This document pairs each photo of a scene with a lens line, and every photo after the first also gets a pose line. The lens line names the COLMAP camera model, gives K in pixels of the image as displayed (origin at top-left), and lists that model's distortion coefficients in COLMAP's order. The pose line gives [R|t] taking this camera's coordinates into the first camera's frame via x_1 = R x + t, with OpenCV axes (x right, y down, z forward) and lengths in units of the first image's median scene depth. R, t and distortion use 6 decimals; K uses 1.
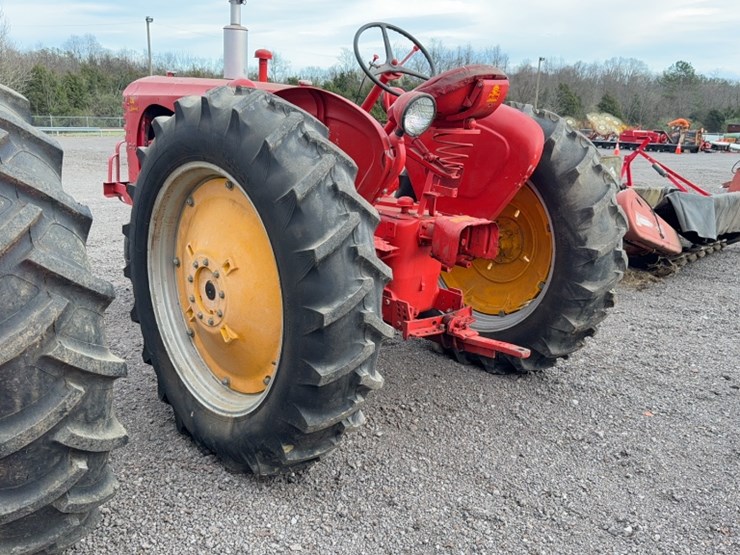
lens RADIAL K [[681.6, 0, 369.0], [0, 681.6, 278.0], [0, 0, 1]] dist [-0.001973, 0.000000]
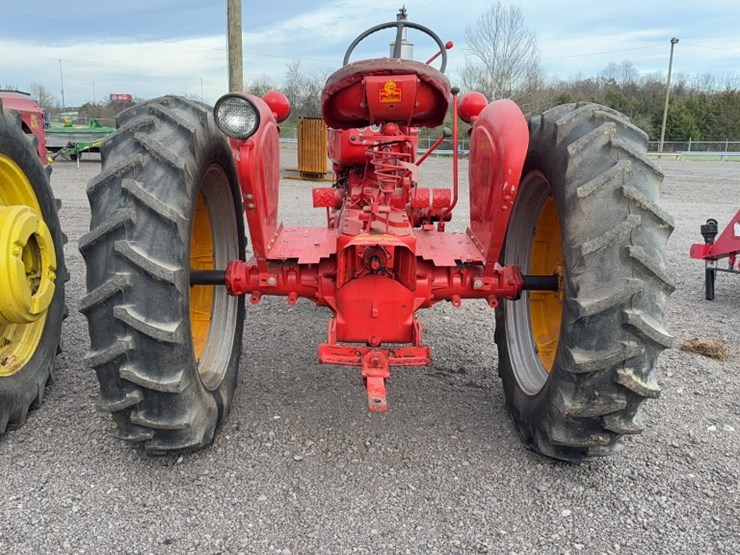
lens RADIAL K [[681.6, 0, 369.8], [0, 681.6, 276.7], [0, 0, 1]] dist [-0.001973, 0.000000]
pose [[0.754469, 0.123713, -0.644570, 0.611714], [-0.146458, 0.989046, 0.018400, -0.050795], [0.639786, 0.080521, 0.764324, 0.310635]]
